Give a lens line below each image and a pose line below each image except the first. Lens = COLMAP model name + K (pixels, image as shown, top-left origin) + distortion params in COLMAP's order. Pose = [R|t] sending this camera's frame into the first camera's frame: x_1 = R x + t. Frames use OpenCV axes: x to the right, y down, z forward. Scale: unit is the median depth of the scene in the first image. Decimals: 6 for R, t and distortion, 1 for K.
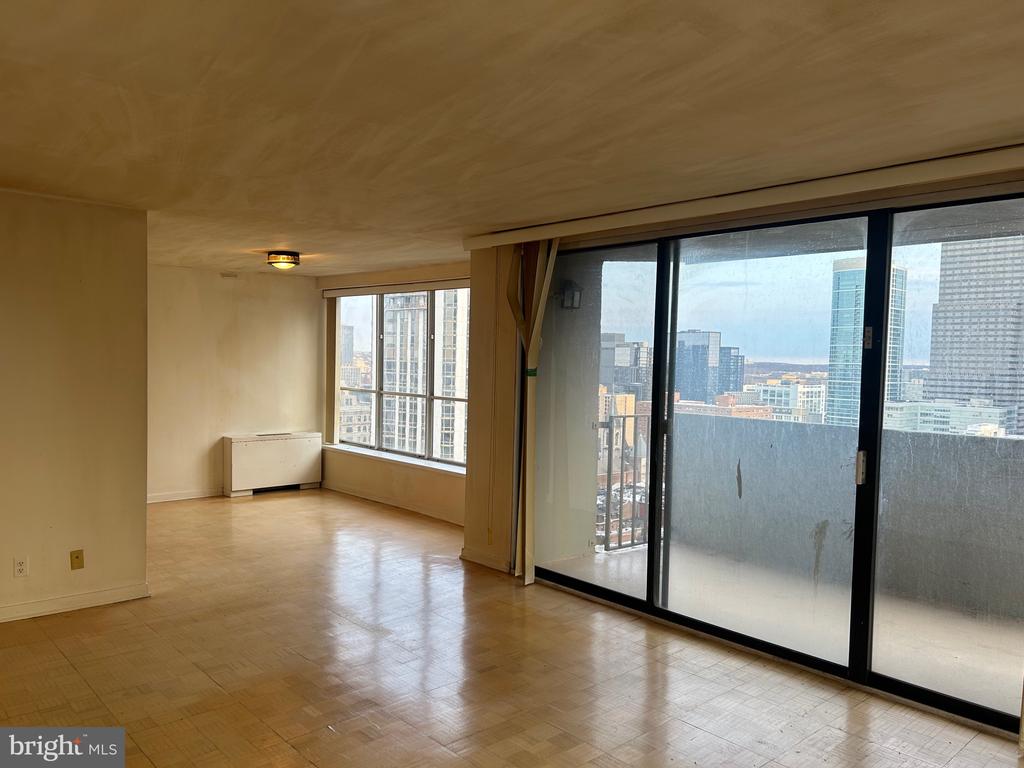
lens RADIAL K [[771.8, 0, 515.3], [0, 771.8, 393.9], [0, 0, 1]] dist [0.060089, -0.070860]
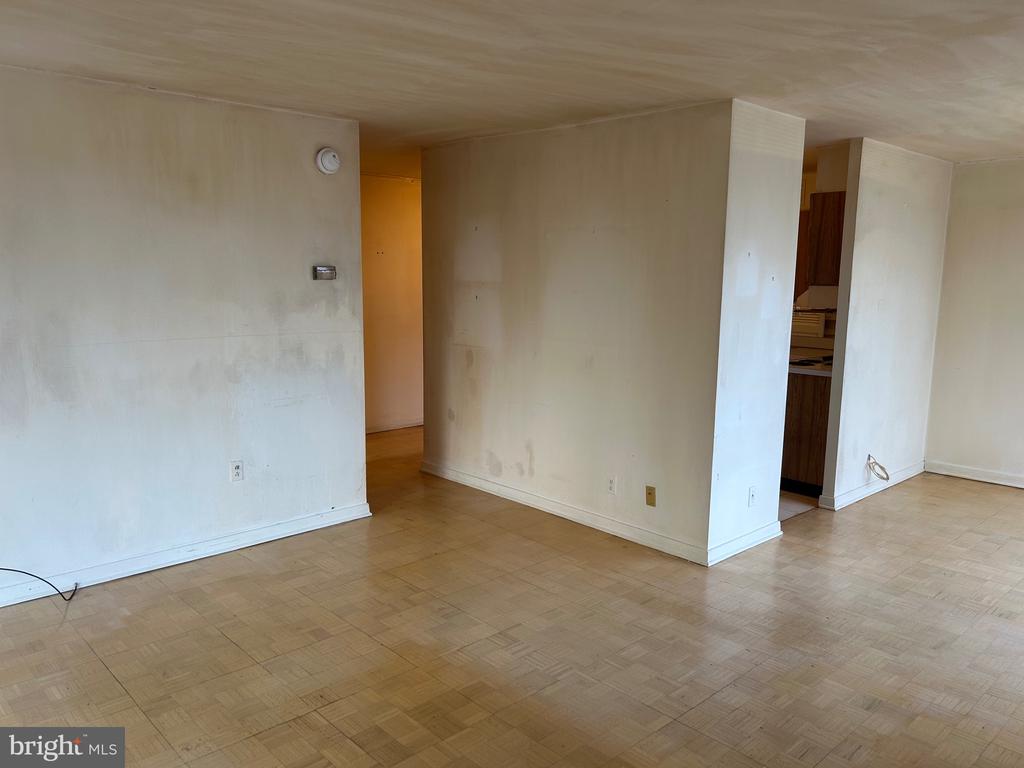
lens RADIAL K [[771.8, 0, 511.0], [0, 771.8, 392.4], [0, 0, 1]] dist [0.060089, -0.070860]
pose [[0.009148, 0.135155, -0.990782, 0.255169], [-0.057079, 0.989279, 0.134423, -0.023048], [0.998328, 0.055323, 0.016764, 0.558680]]
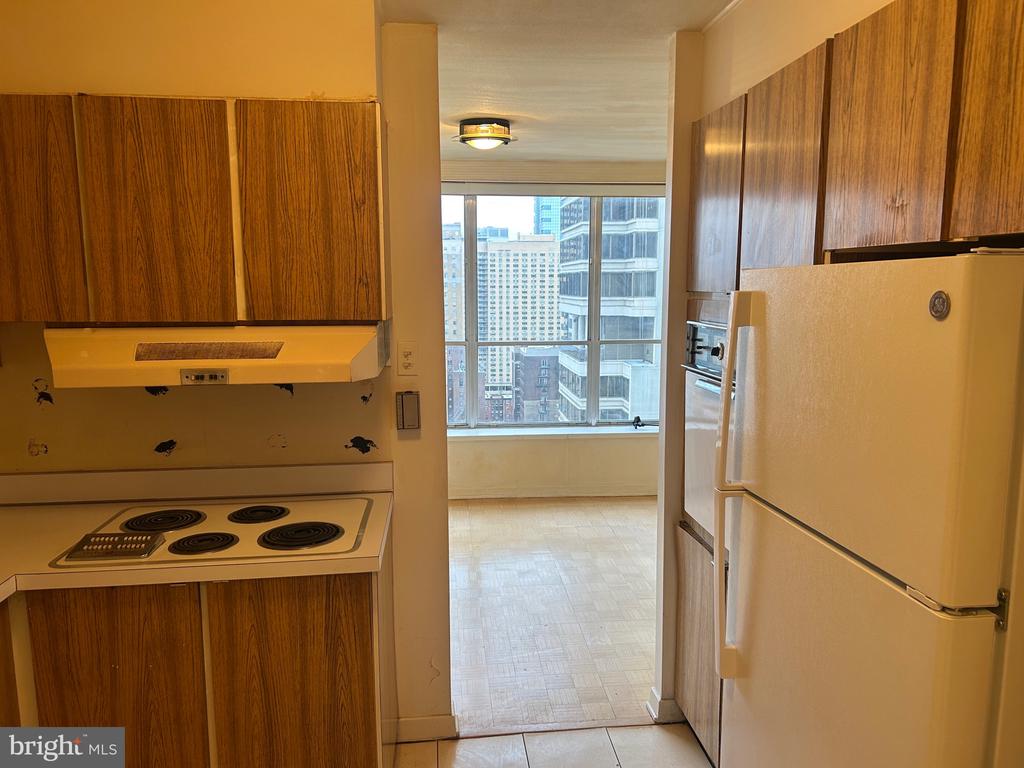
lens RADIAL K [[771.8, 0, 521.4], [0, 771.8, 385.6], [0, 0, 1]] dist [0.060089, -0.070860]
pose [[0.599557, -0.131741, 0.789415, -0.769345], [0.051108, 0.990648, 0.126507, -0.055019], [-0.798699, -0.035503, 0.600683, 0.609451]]
